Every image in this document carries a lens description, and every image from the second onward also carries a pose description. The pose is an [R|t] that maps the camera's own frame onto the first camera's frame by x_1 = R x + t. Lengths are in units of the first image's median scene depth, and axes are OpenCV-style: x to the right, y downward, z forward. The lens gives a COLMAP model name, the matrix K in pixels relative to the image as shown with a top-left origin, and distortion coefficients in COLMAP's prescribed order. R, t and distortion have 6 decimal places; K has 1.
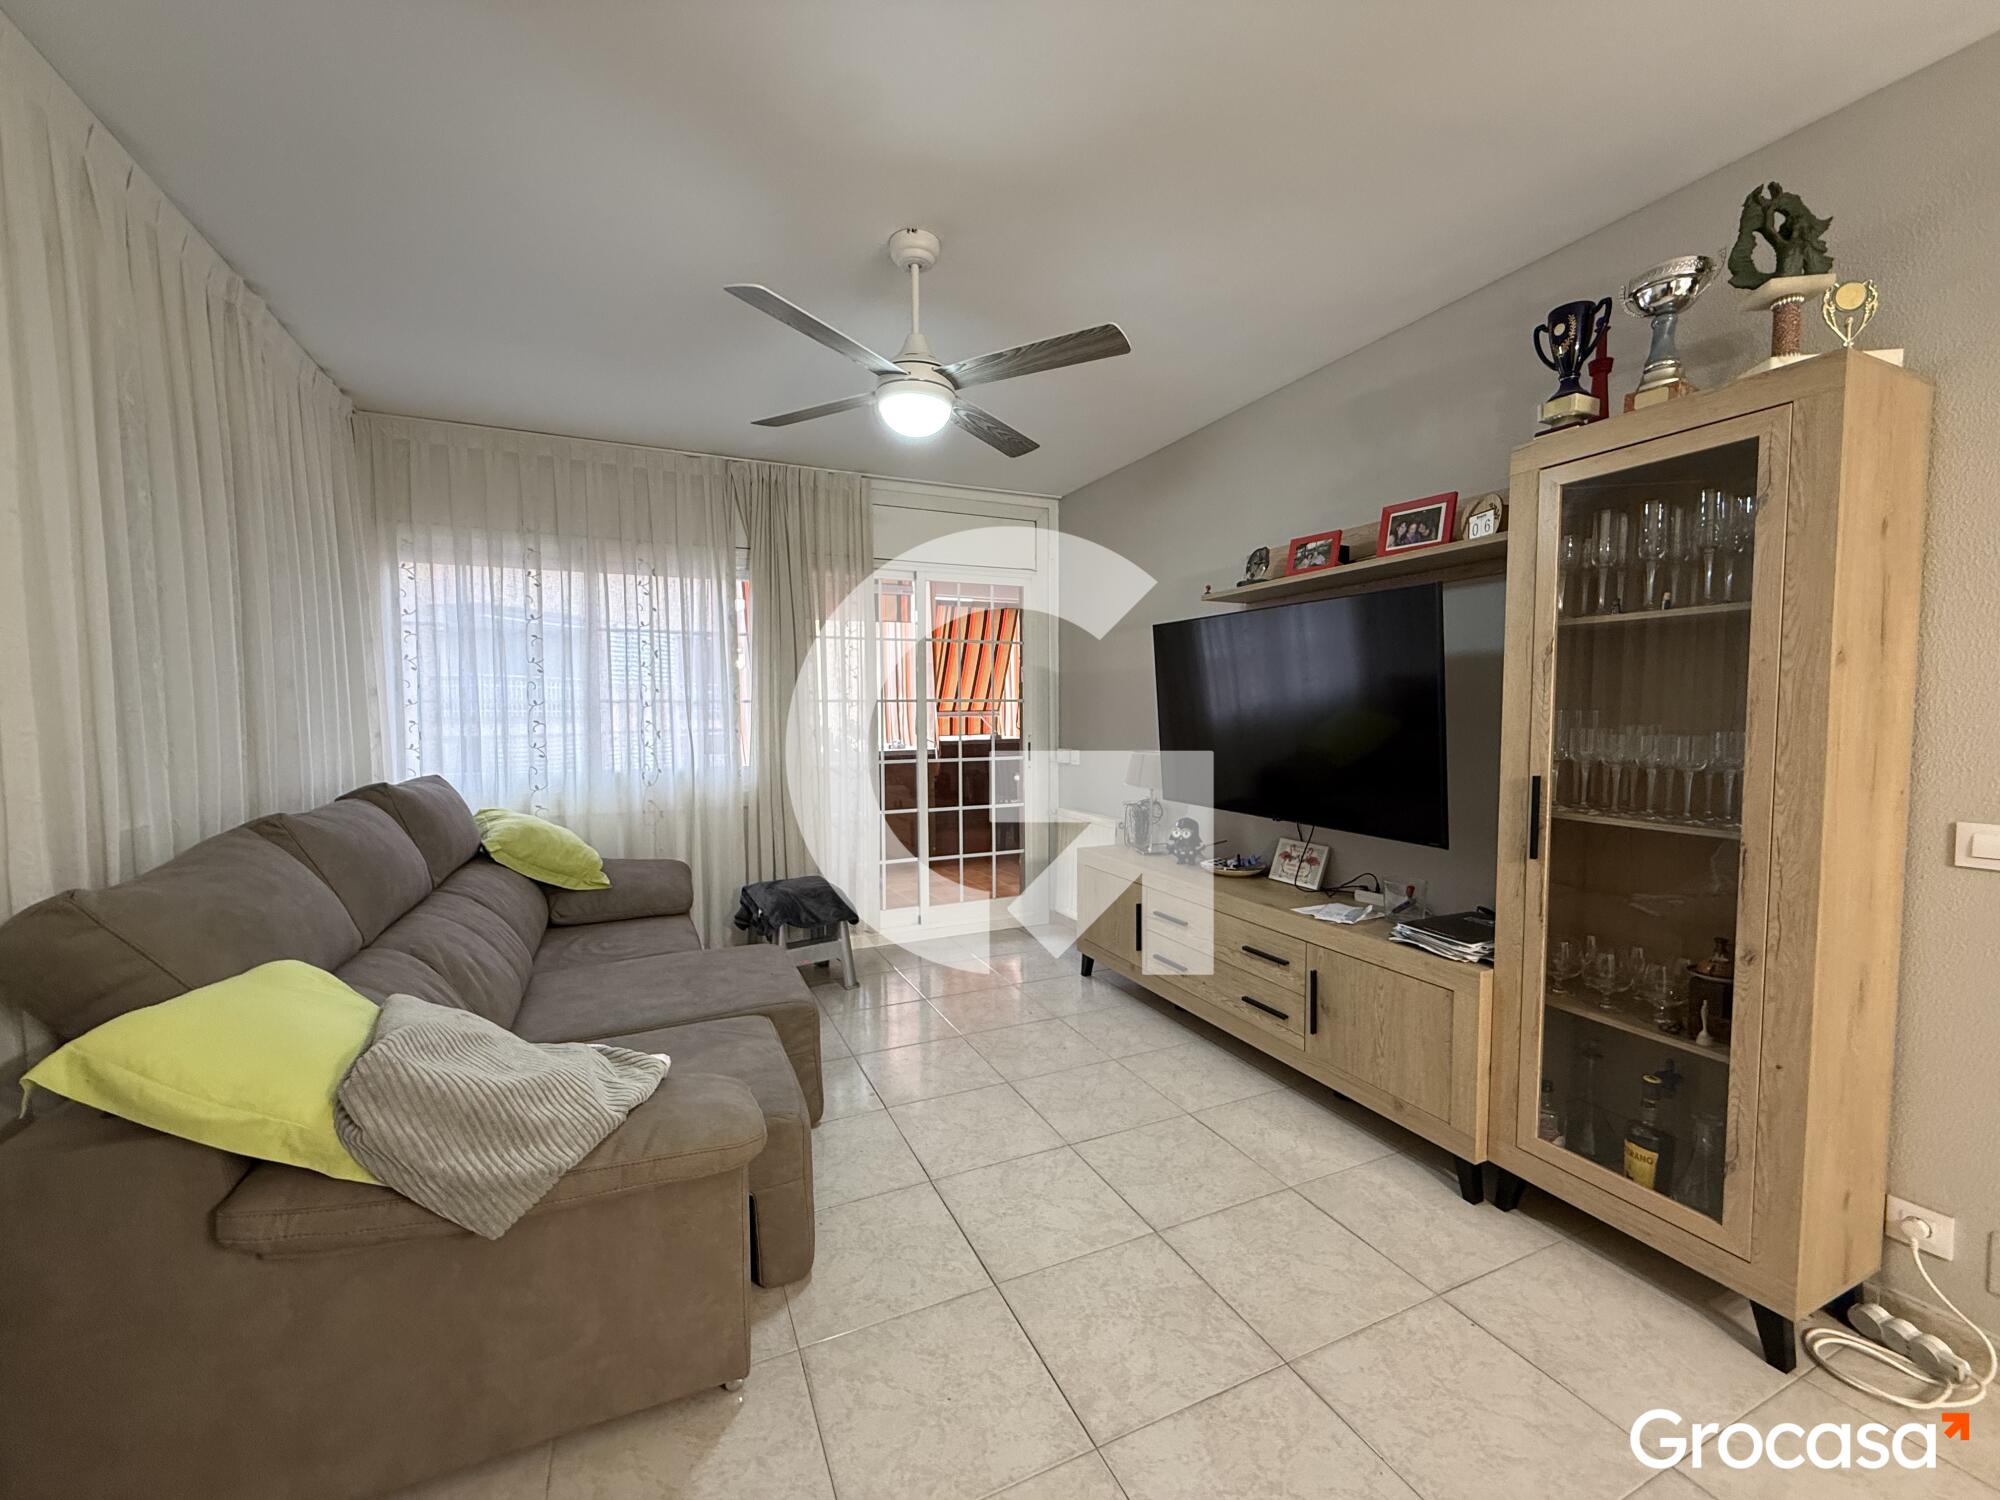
lens RADIAL K [[793.7, 0, 996.0], [0, 793.7, 752.8], [0, 0, 1]] dist [0.000843, -0.000242]
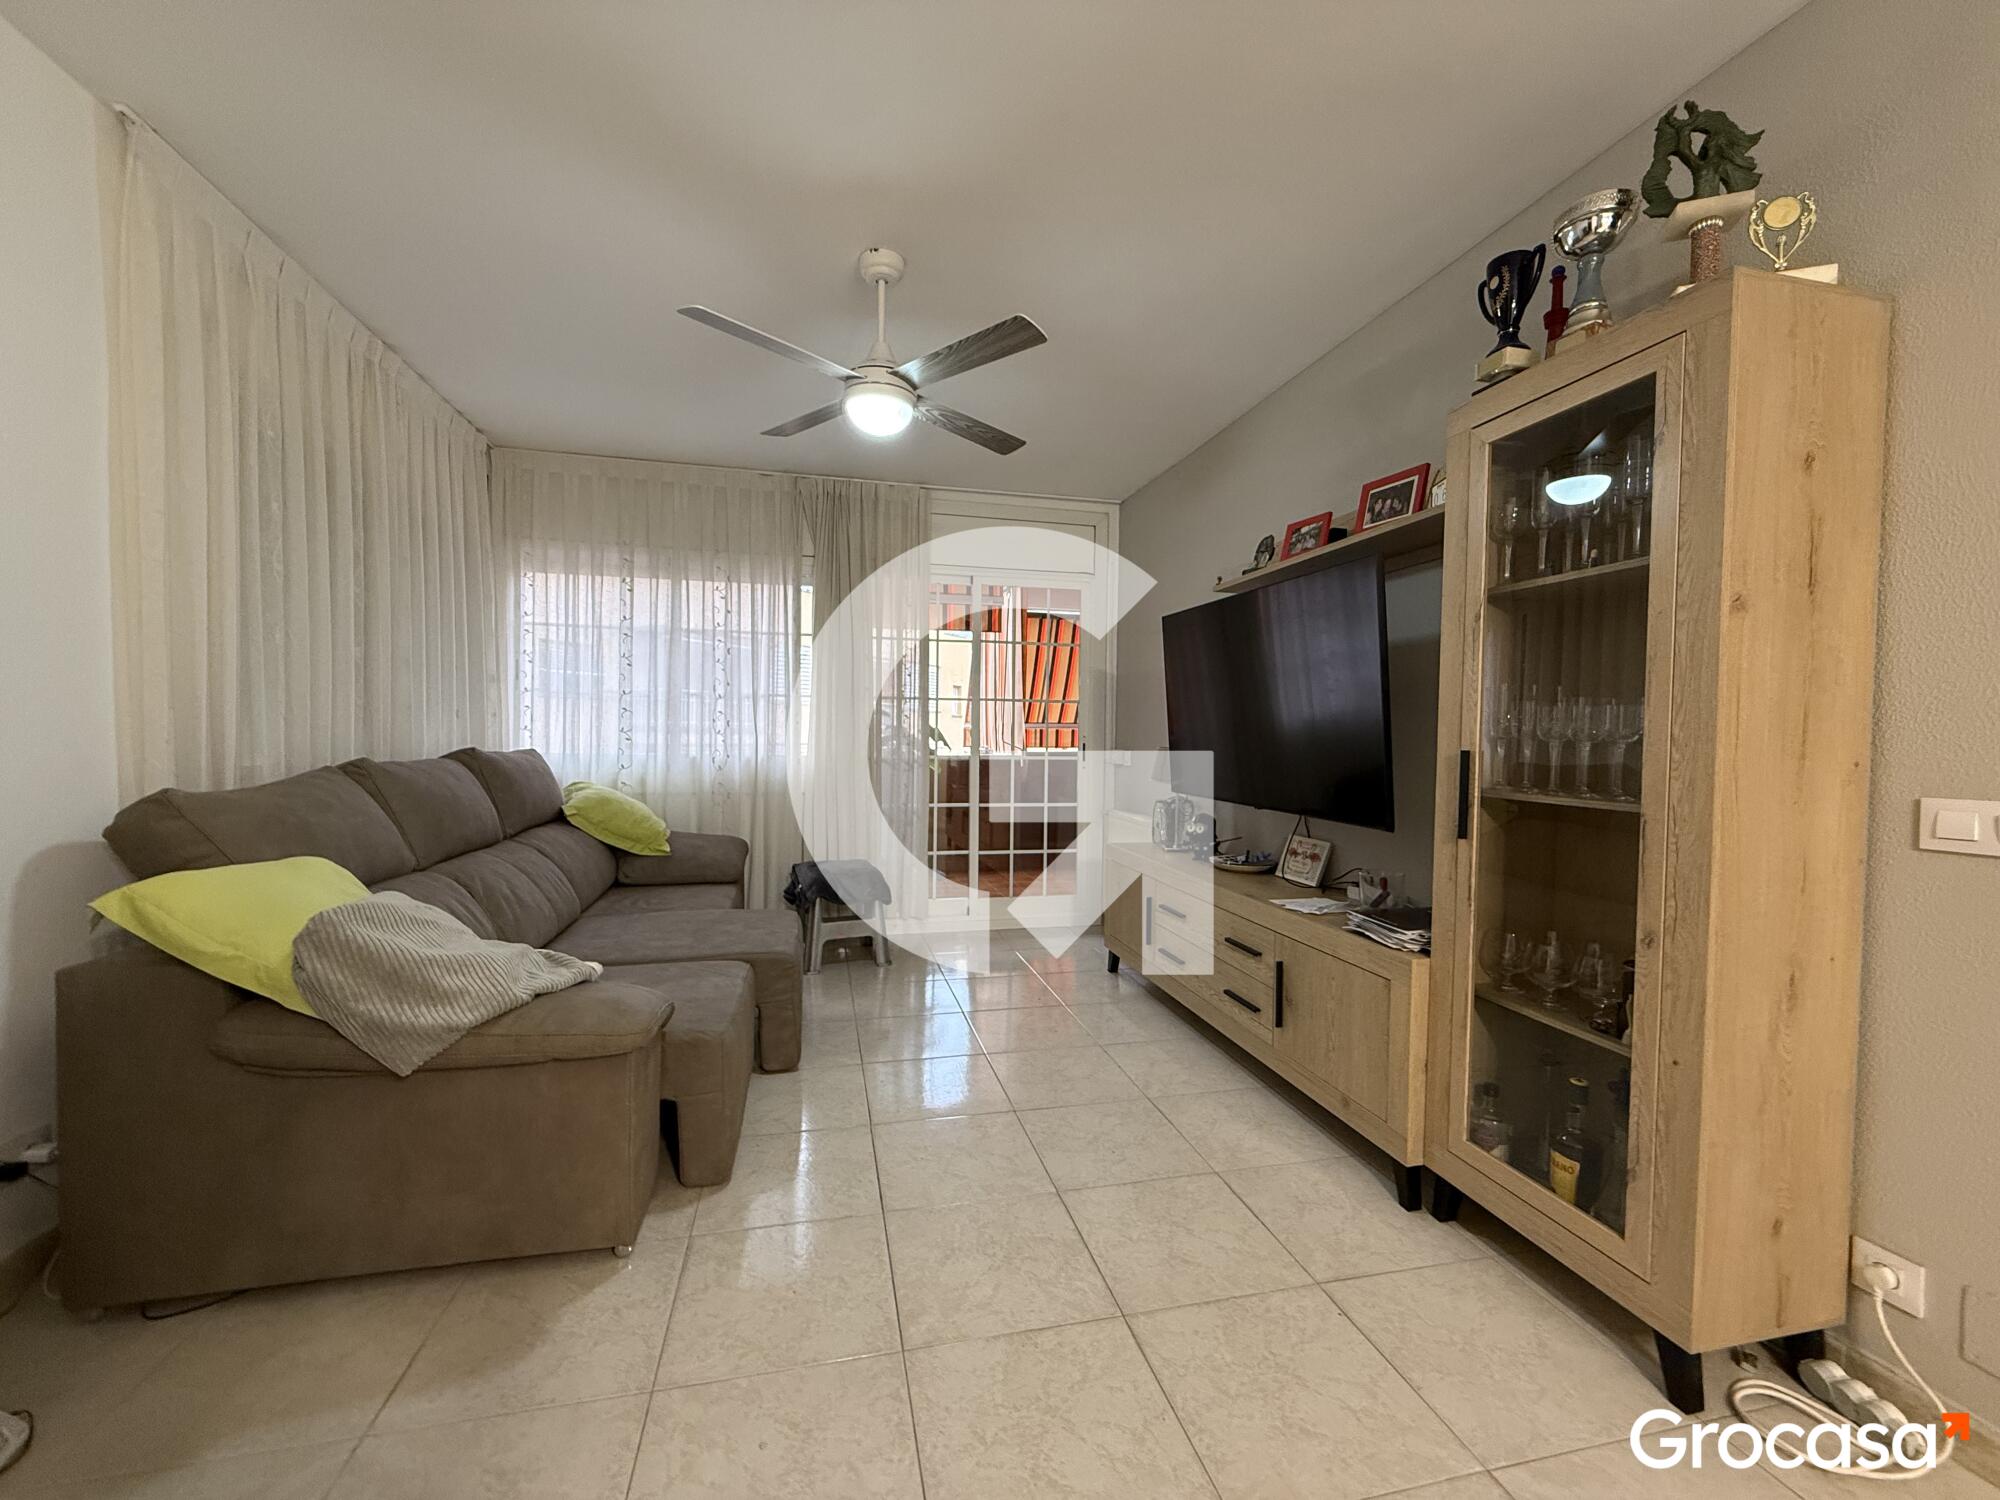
lens RADIAL K [[793.7, 0, 996.2], [0, 793.7, 752.3], [0, 0, 1]] dist [0.000843, -0.000242]
pose [[0.980799, 0.023321, -0.193622, 0.199621], [-0.029252, 0.999184, -0.027834, 0.046396], [0.192815, 0.032963, 0.980681, -0.020096]]
